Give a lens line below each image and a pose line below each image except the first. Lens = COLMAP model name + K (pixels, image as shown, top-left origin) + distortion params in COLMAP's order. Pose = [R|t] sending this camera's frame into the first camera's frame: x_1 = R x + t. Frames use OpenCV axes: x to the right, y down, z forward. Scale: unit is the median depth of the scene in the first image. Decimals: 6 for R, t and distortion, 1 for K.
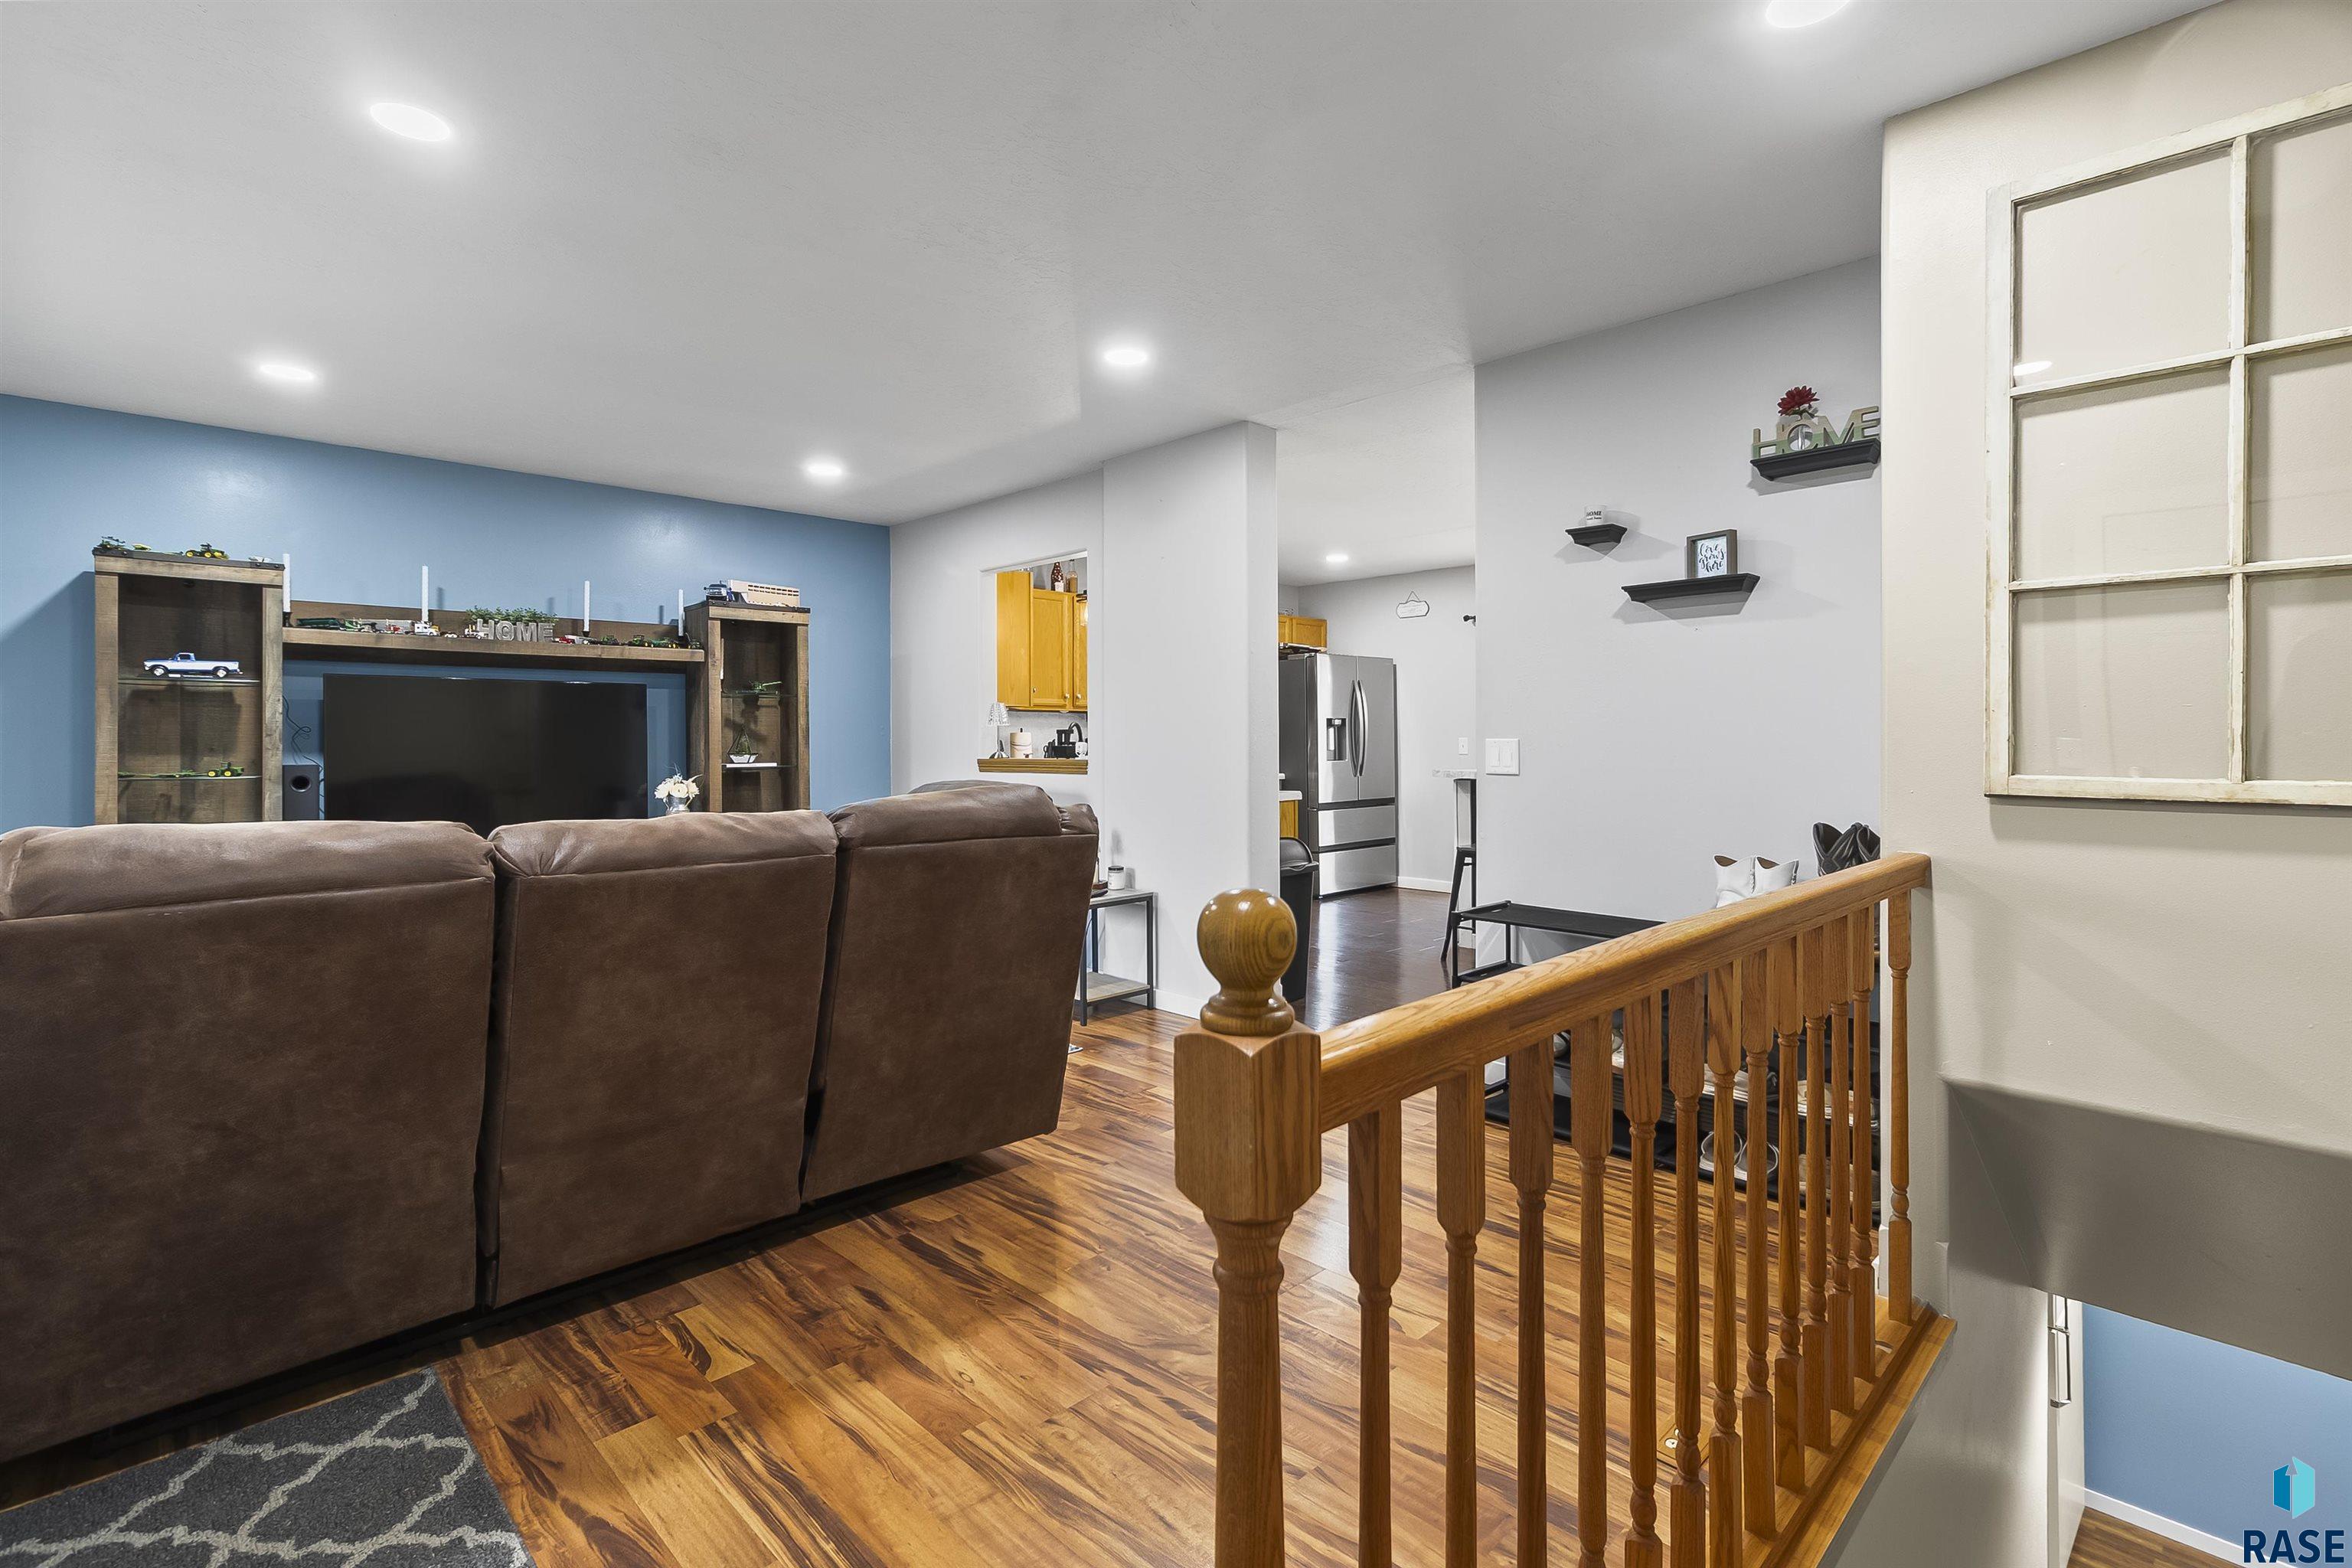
lens RADIAL K [[1080.9, 0, 1179.4], [0, 1080.9, 743.5], [0, 0, 1]] dist [0.002050, 0.000250]
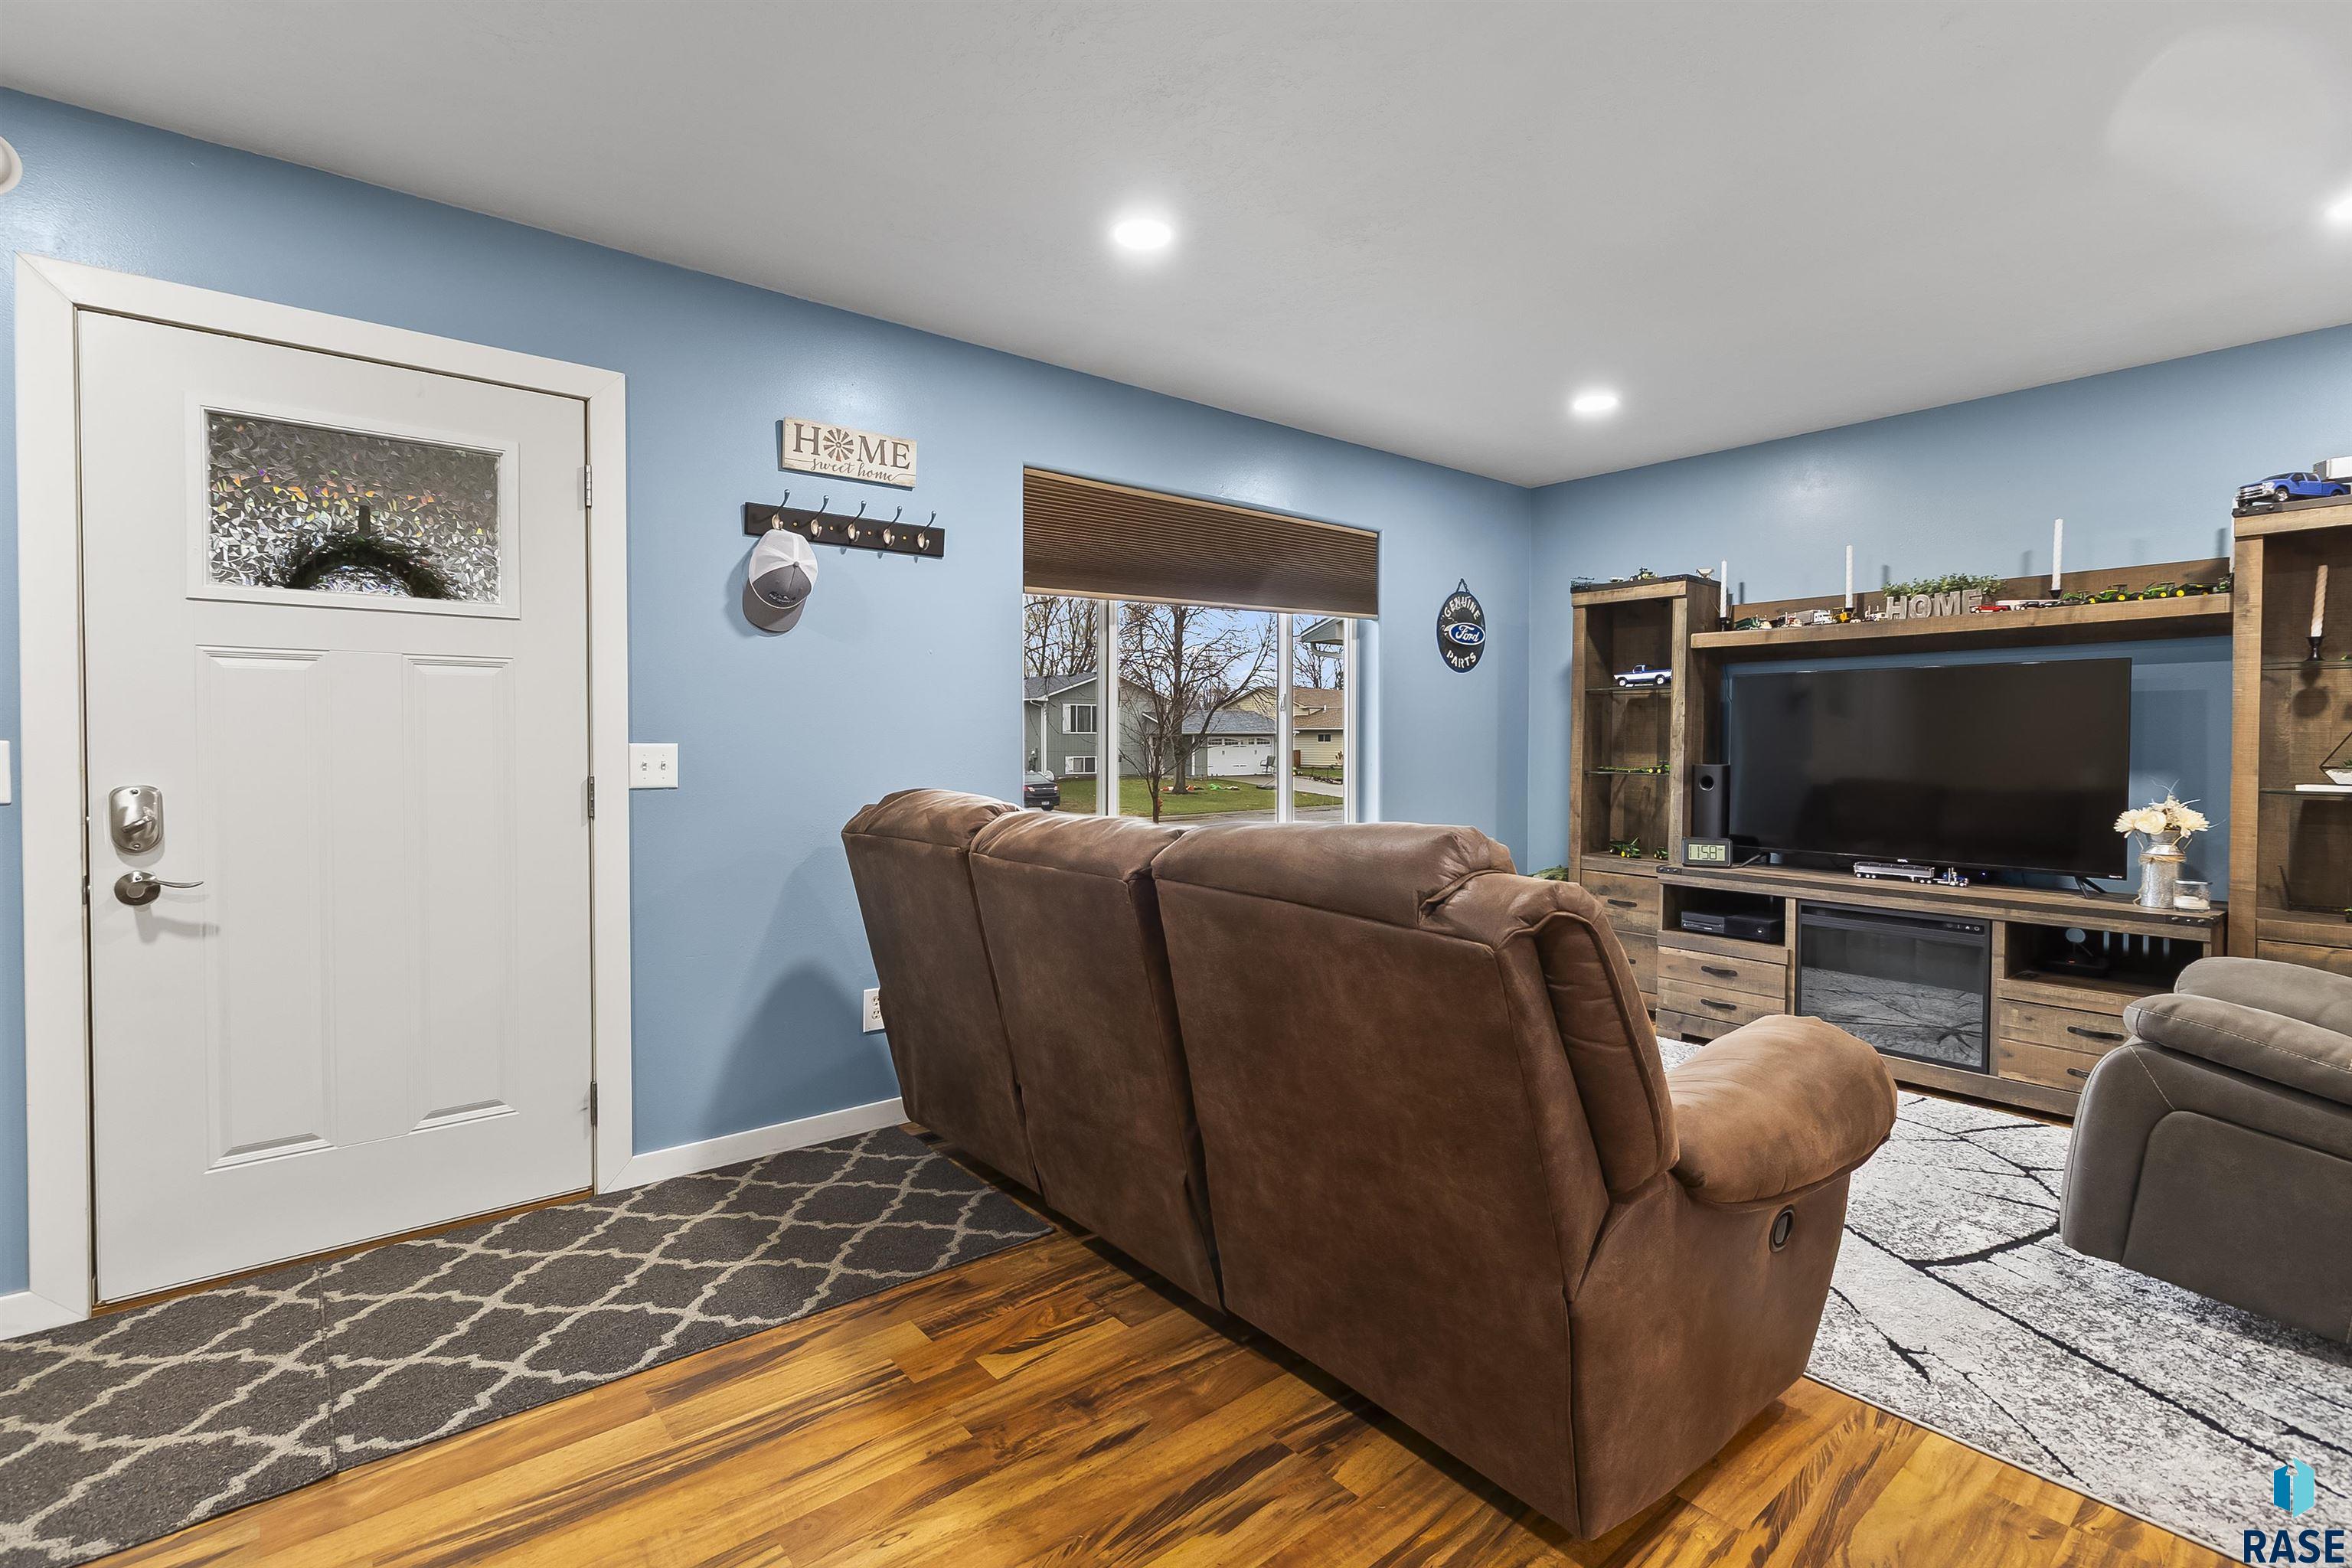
lens RADIAL K [[1080.9, 0, 1179.4], [0, 1080.9, 743.5], [0, 0, 1]] dist [0.002050, 0.000250]
pose [[-0.087469, 0.004910, -0.996155, 0.272938], [-0.005274, 0.999972, 0.005392, -0.003561], [0.996153, 0.005726, -0.087440, 0.603071]]
